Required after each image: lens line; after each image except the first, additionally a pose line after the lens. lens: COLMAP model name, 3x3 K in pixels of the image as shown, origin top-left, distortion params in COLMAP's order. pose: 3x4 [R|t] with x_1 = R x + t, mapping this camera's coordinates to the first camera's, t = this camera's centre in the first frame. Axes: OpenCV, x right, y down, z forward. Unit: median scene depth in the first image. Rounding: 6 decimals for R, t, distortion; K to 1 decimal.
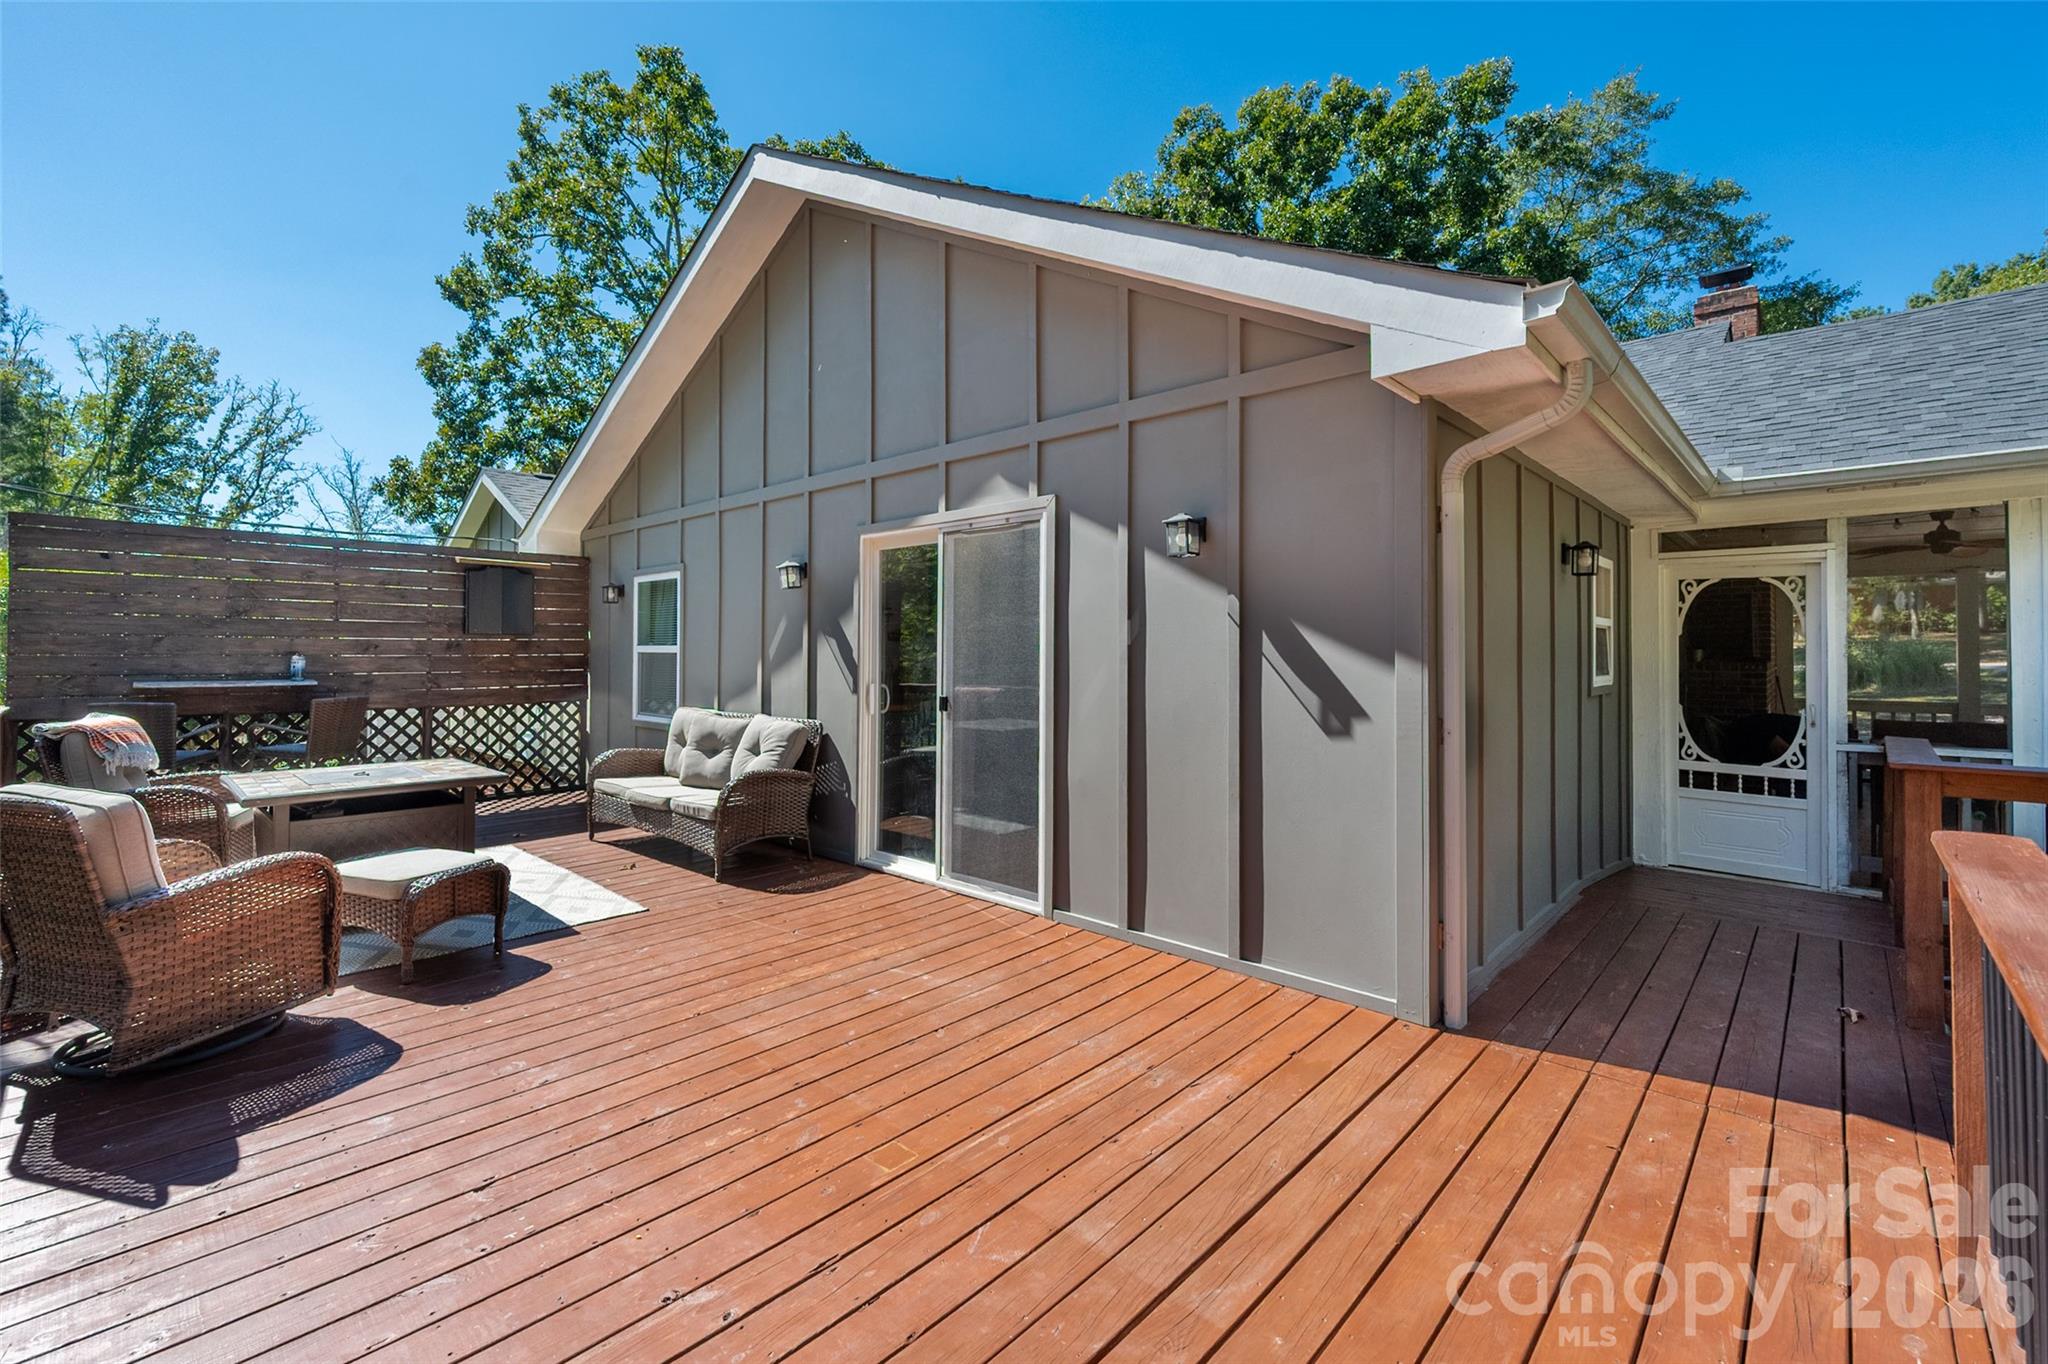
lens RADIAL K [[826.8, 0, 1044.5], [0, 826.8, 647.8], [0, 0, 1]] dist [-0.000062, -0.000138]
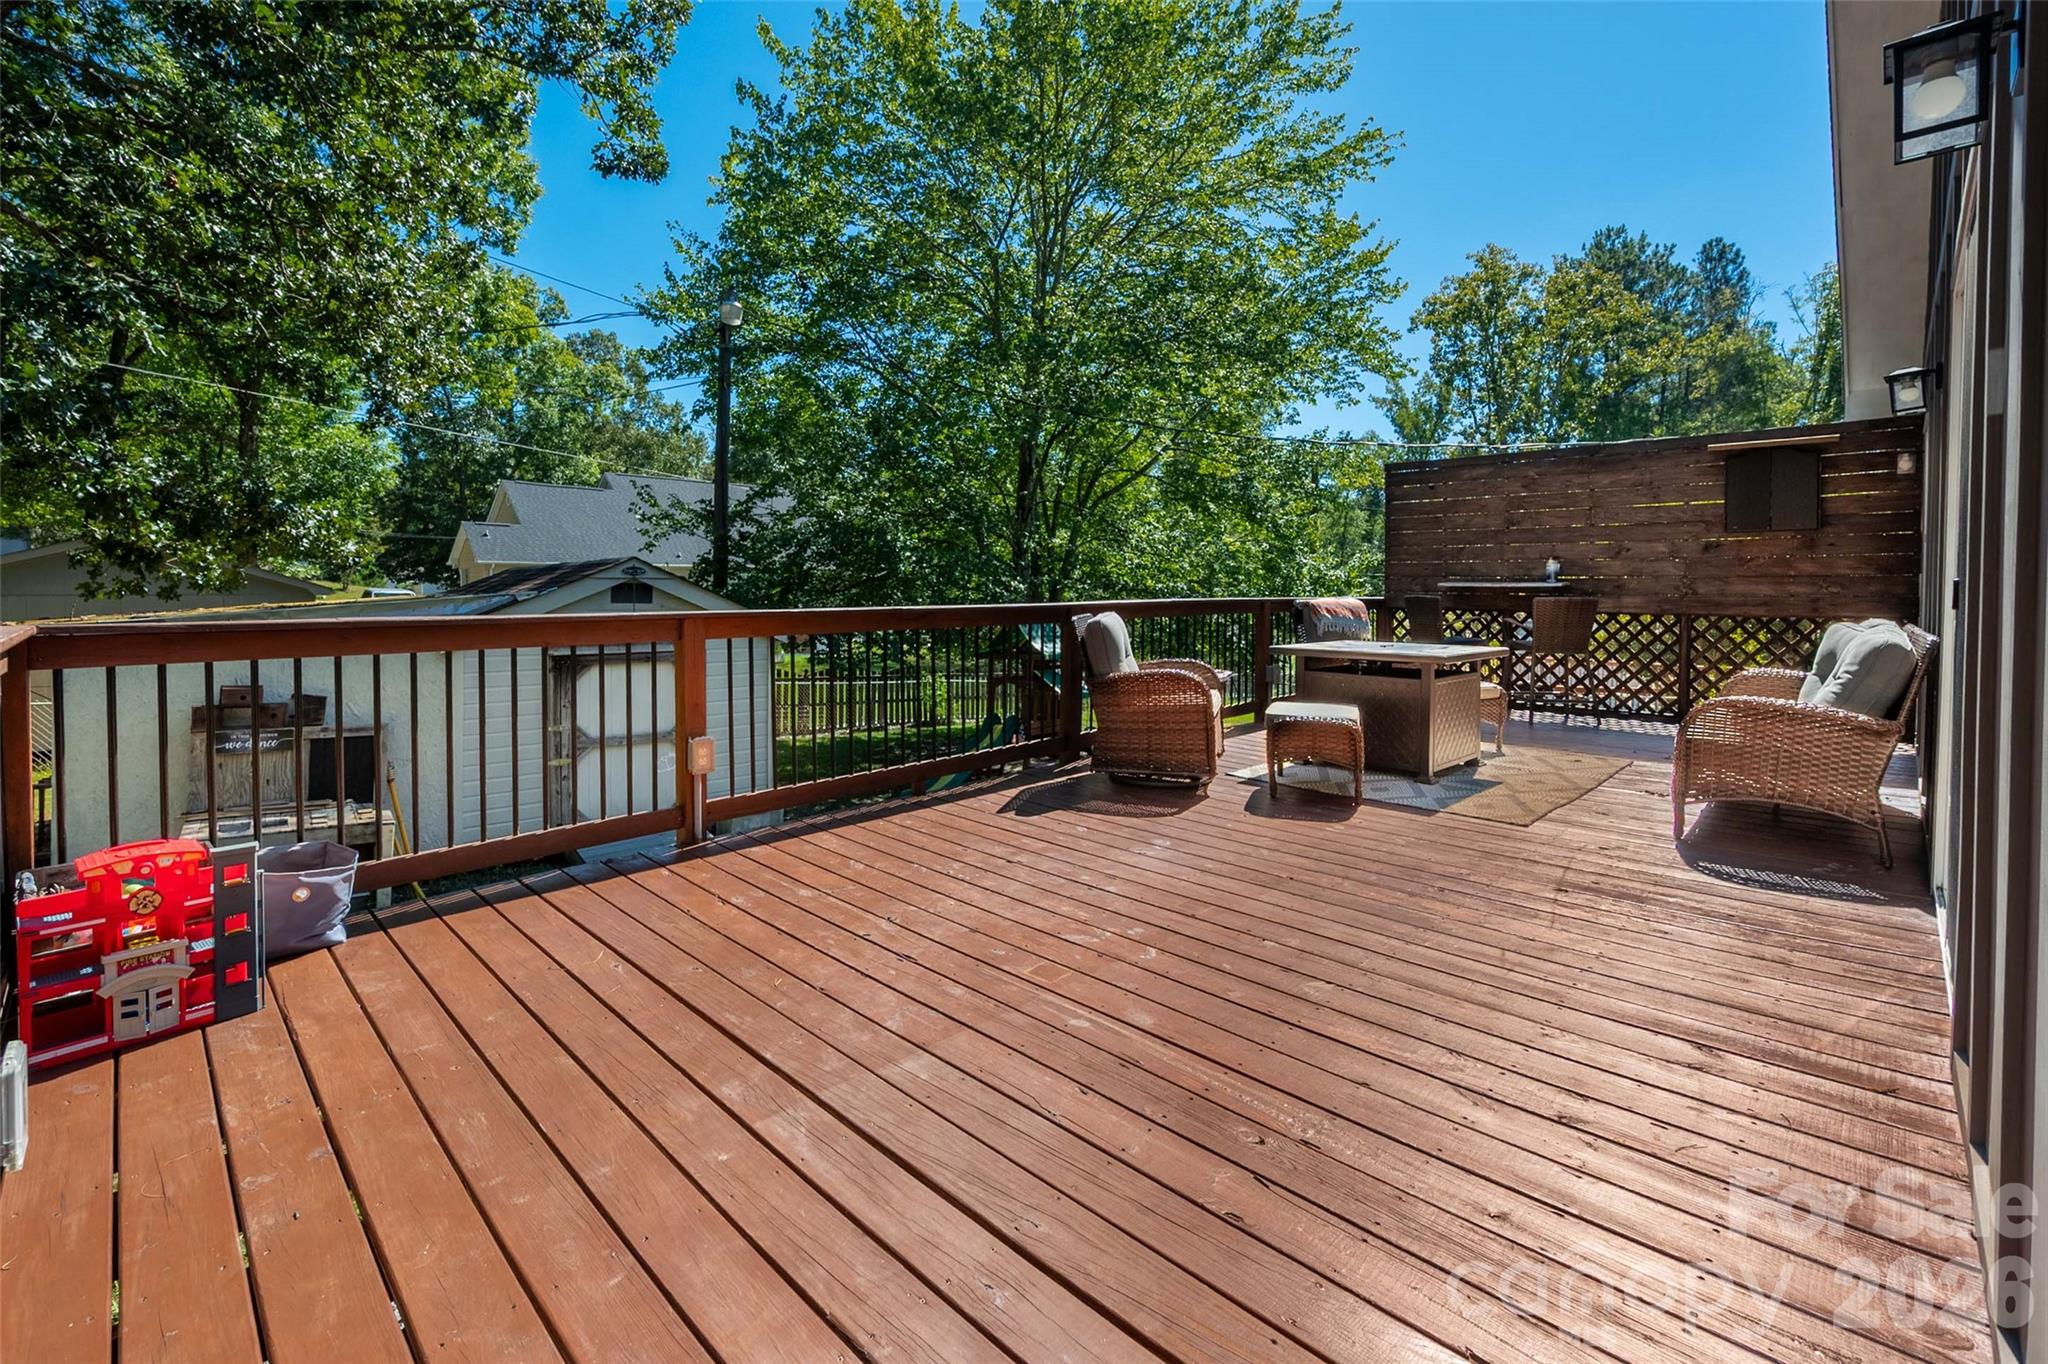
lens RADIAL K [[906.7, 0, 1026.7], [0, 906.7, 619.4], [0, 0, 1]] dist [-0.000632, -0.000182]
pose [[-0.016926, 0.032864, -0.999316, 0.374023], [0.007931, 0.999433, 0.032734, 0.052305], [0.999825, -0.007372, -0.017177, 0.393436]]
